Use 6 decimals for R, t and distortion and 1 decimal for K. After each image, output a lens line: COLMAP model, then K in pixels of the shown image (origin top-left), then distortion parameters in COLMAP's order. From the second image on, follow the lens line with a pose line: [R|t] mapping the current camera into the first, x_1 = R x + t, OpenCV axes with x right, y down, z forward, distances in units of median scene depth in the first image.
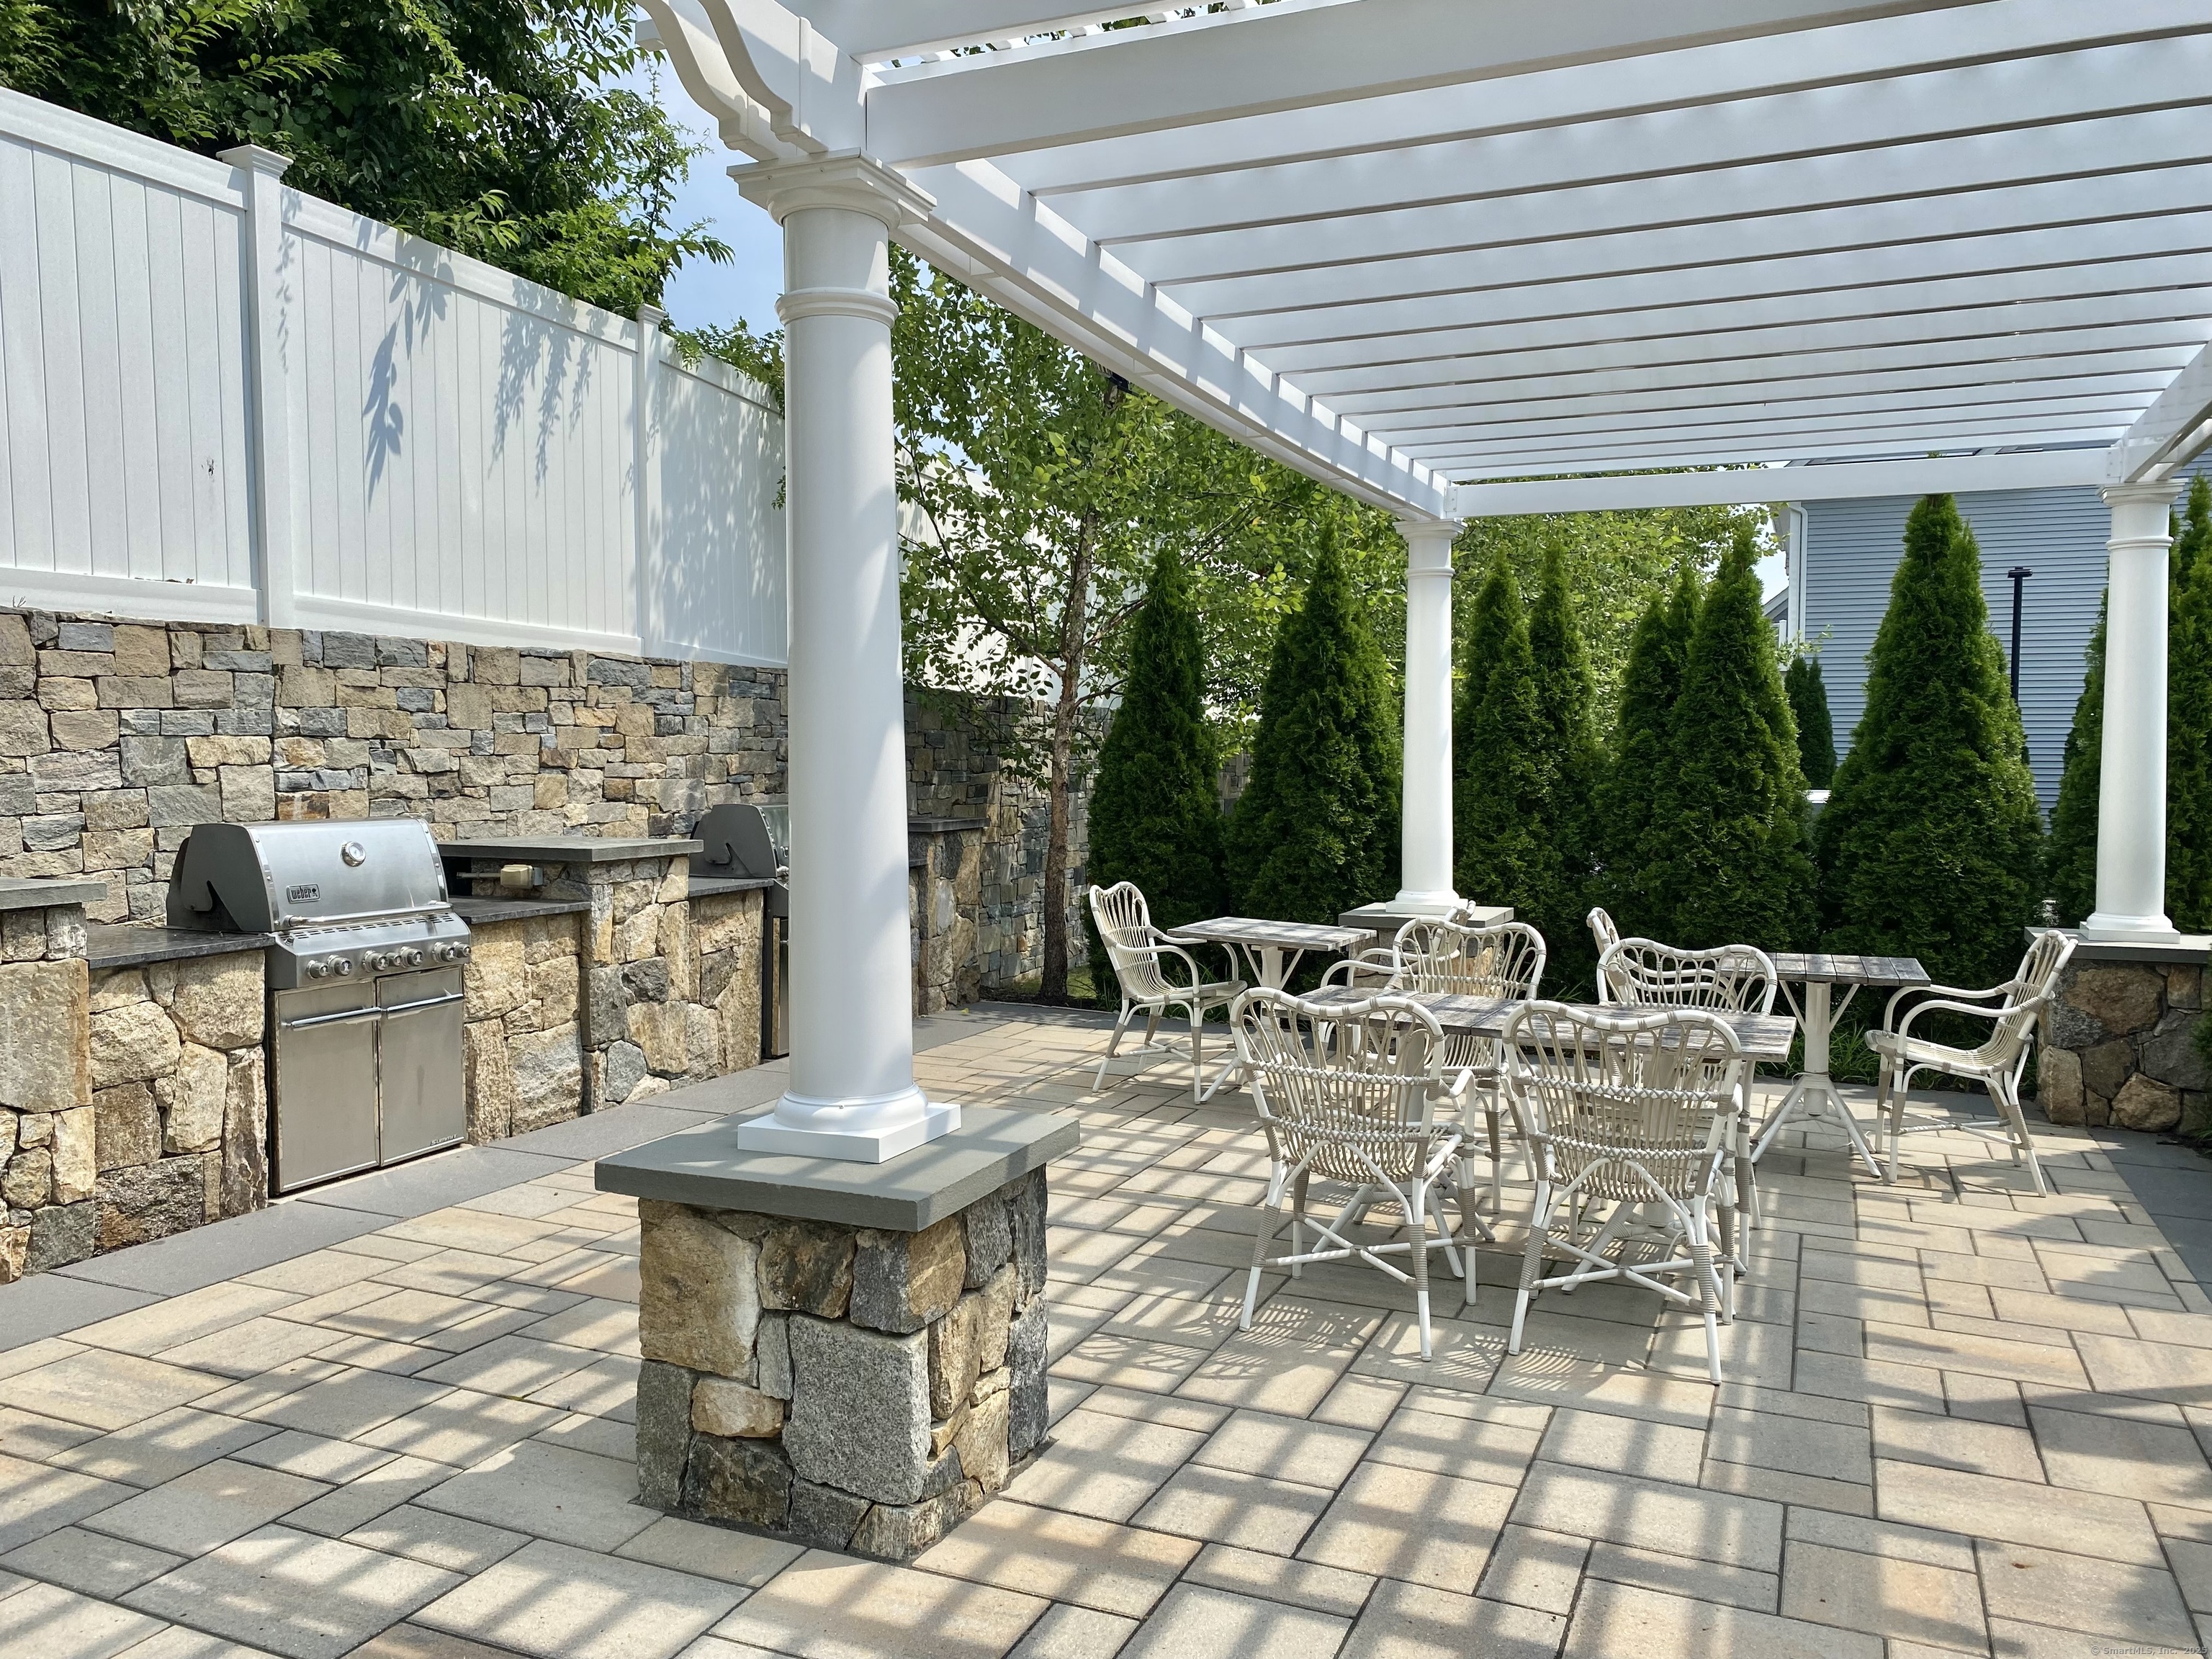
lens RADIAL K [[1695.2, 0, 1106.0], [0, 1695.2, 829.5], [0, 0, 1]] dist [0.003325, -0.000800]
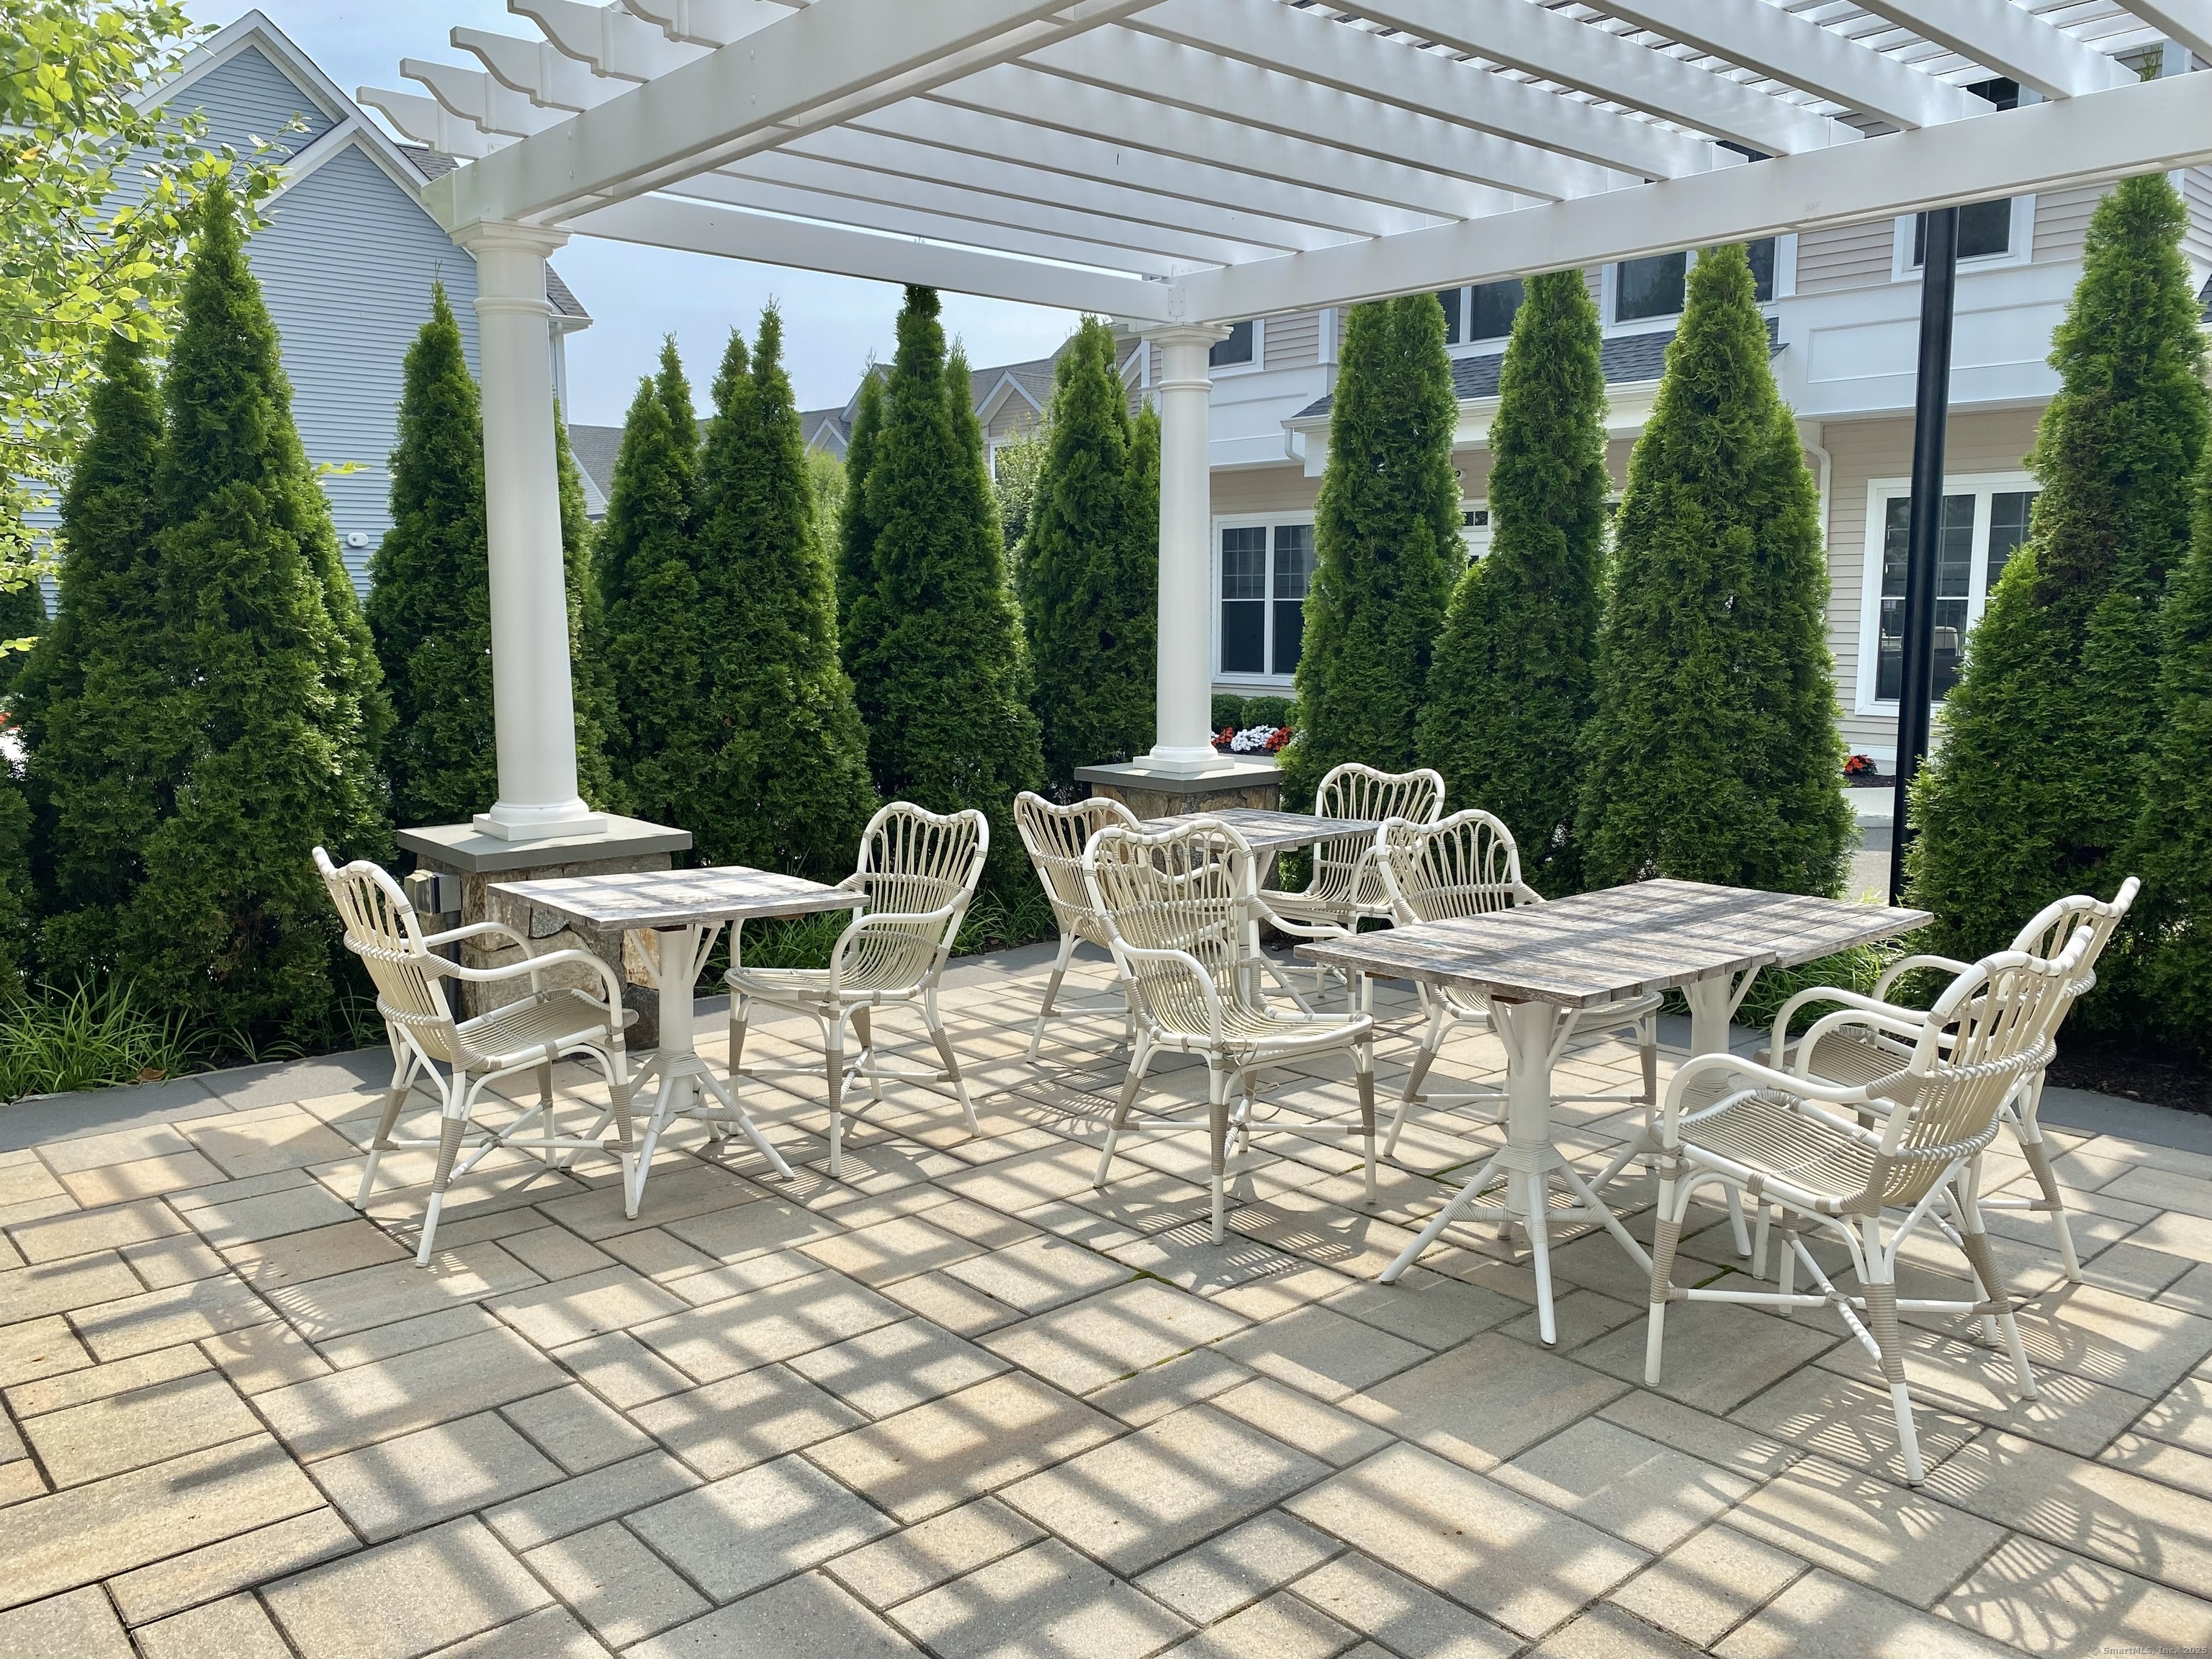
lens RADIAL K [[1695.2, 0, 1106.0], [0, 1695.2, 829.5], [0, 0, 1]] dist [0.003325, -0.000800]
pose [[0.424045, -0.123821, 0.897137, -0.476439], [0.046757, 0.992282, 0.114853, -0.027941], [-0.904433, -0.006755, 0.426561, 0.815233]]
